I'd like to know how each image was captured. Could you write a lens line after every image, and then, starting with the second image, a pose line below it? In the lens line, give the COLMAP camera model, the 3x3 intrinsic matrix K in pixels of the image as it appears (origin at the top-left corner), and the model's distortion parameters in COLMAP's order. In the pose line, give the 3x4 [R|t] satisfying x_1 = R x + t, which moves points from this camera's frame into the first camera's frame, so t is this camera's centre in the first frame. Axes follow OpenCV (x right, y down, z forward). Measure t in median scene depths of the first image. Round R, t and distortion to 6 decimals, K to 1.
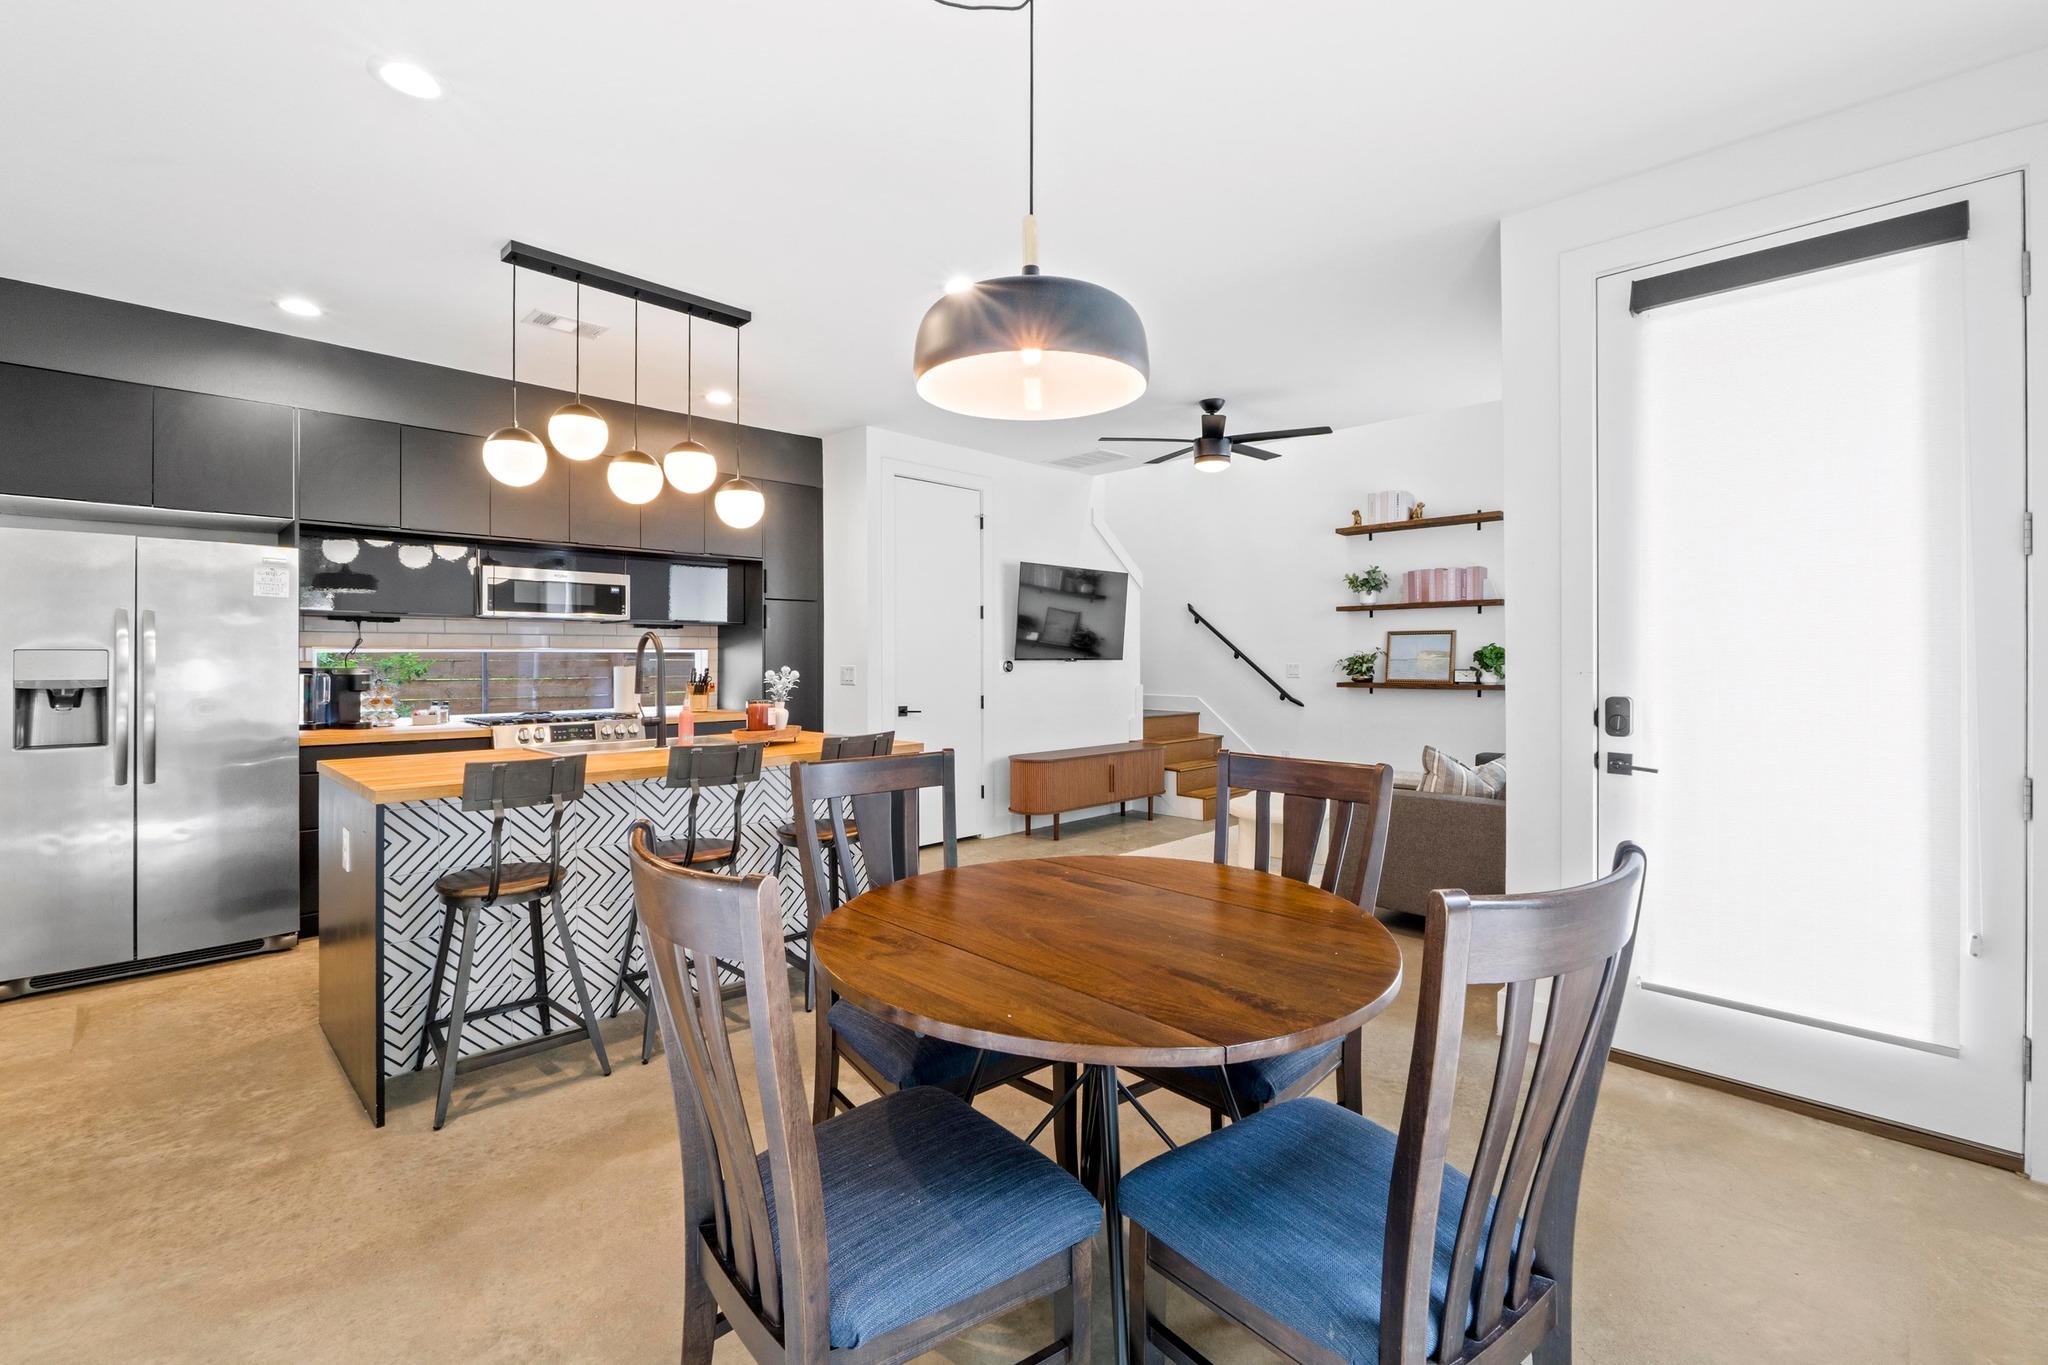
lens RADIAL K [[894.9, 0, 1029.0], [0, 894.9, 654.5], [0, 0, 1]] dist [-0.005503, -0.000242]
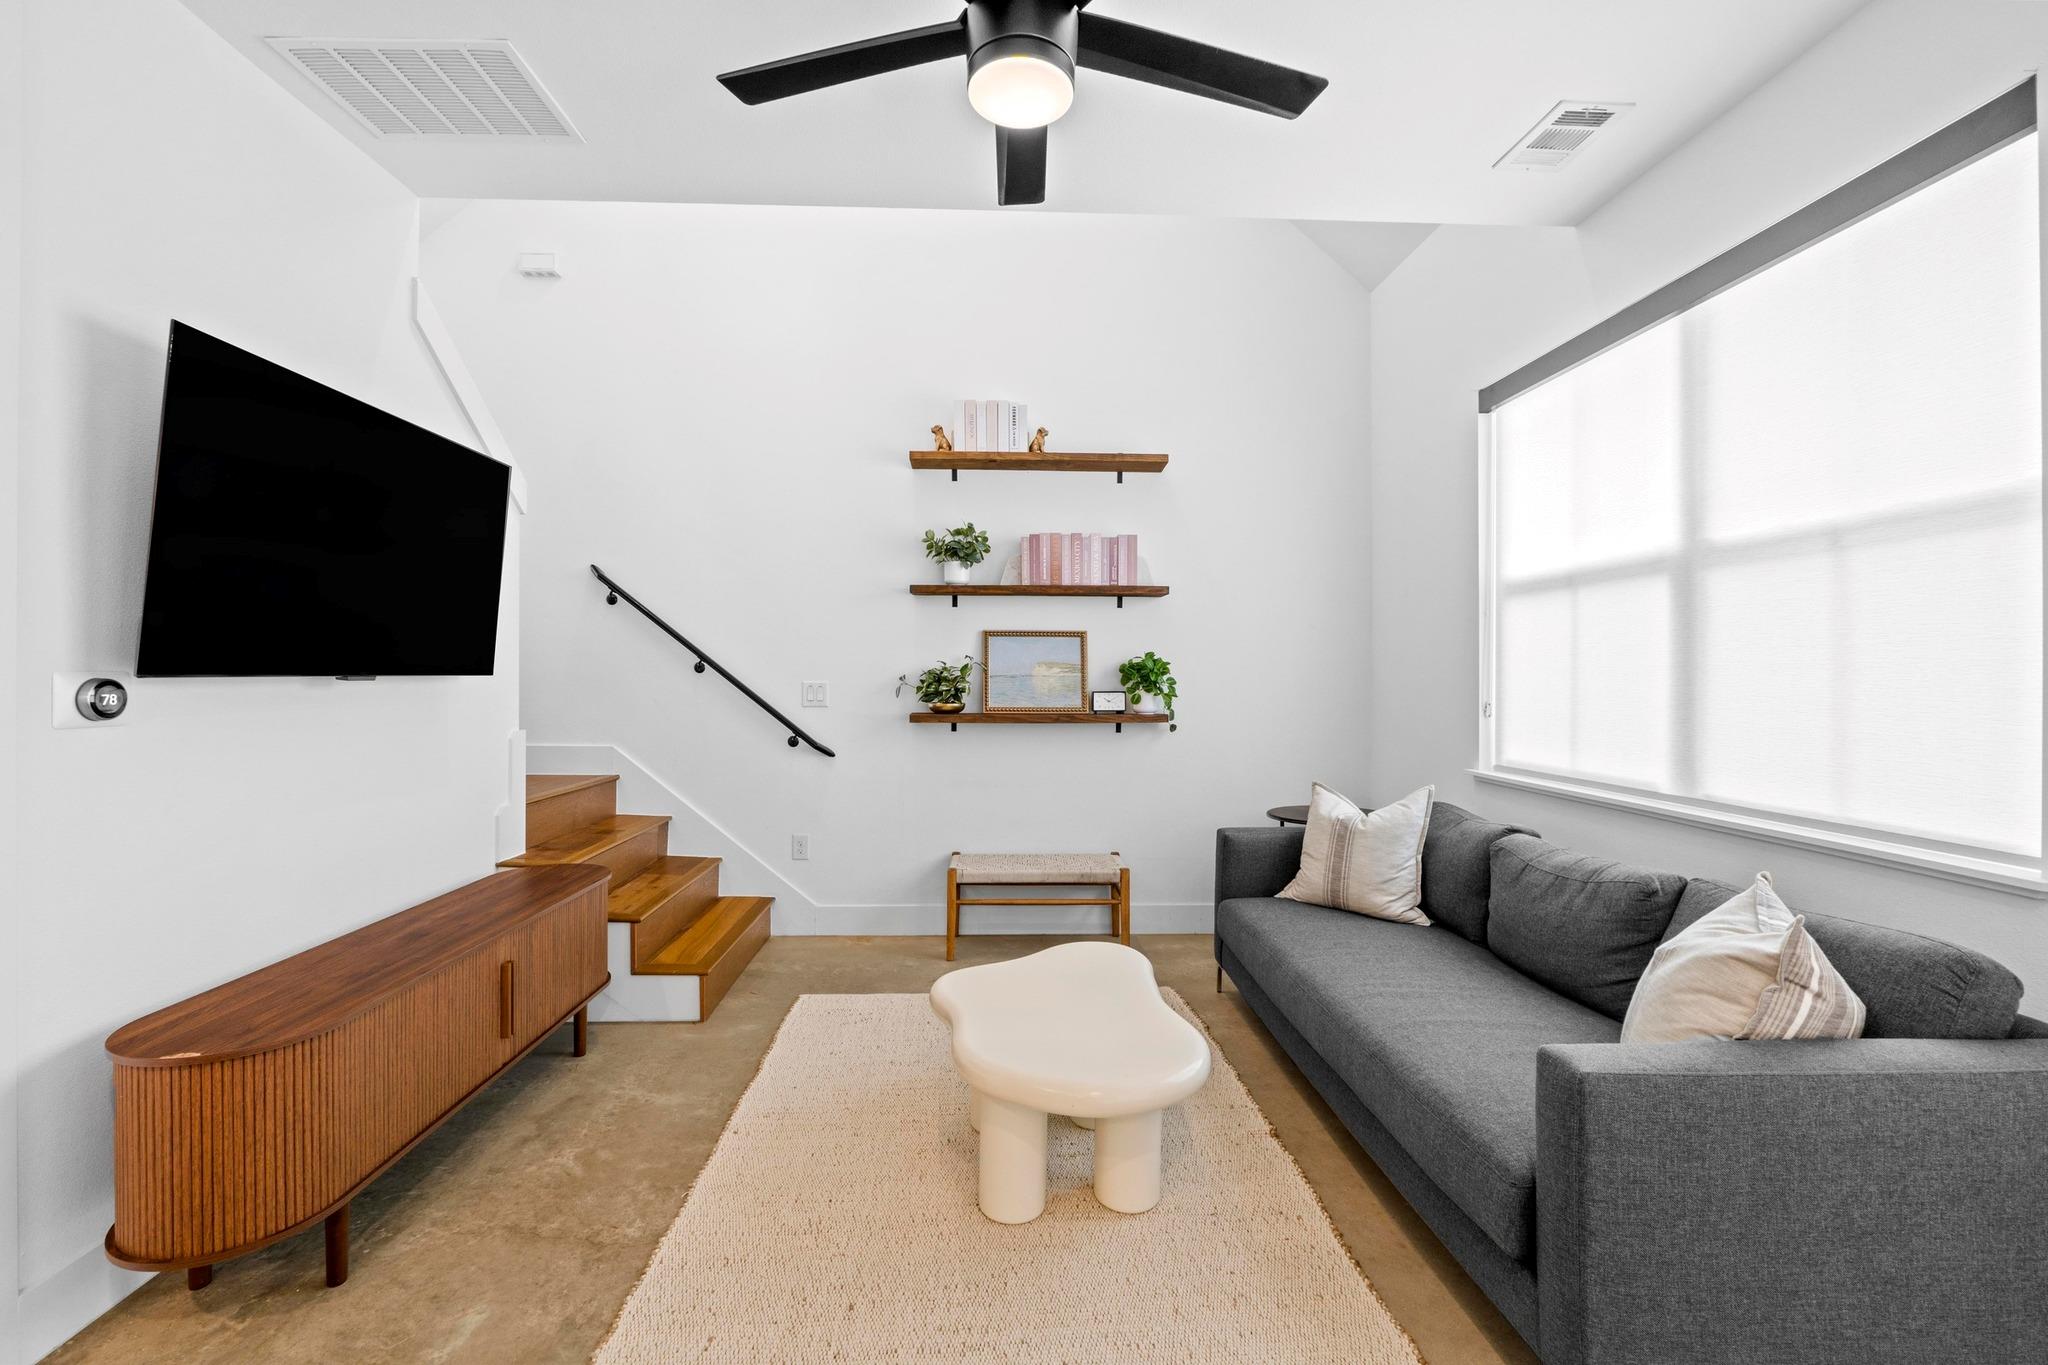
lens RADIAL K [[869.6, 0, 1013.4], [0, 869.6, 671.5], [0, 0, 1]] dist [-0.003929, -0.000688]
pose [[0.686019, 0.005118, 0.727566, -0.025209], [-0.009111, 0.999957, 0.001557, 0.001760], [-0.727527, -0.007697, 0.686036, 0.633955]]
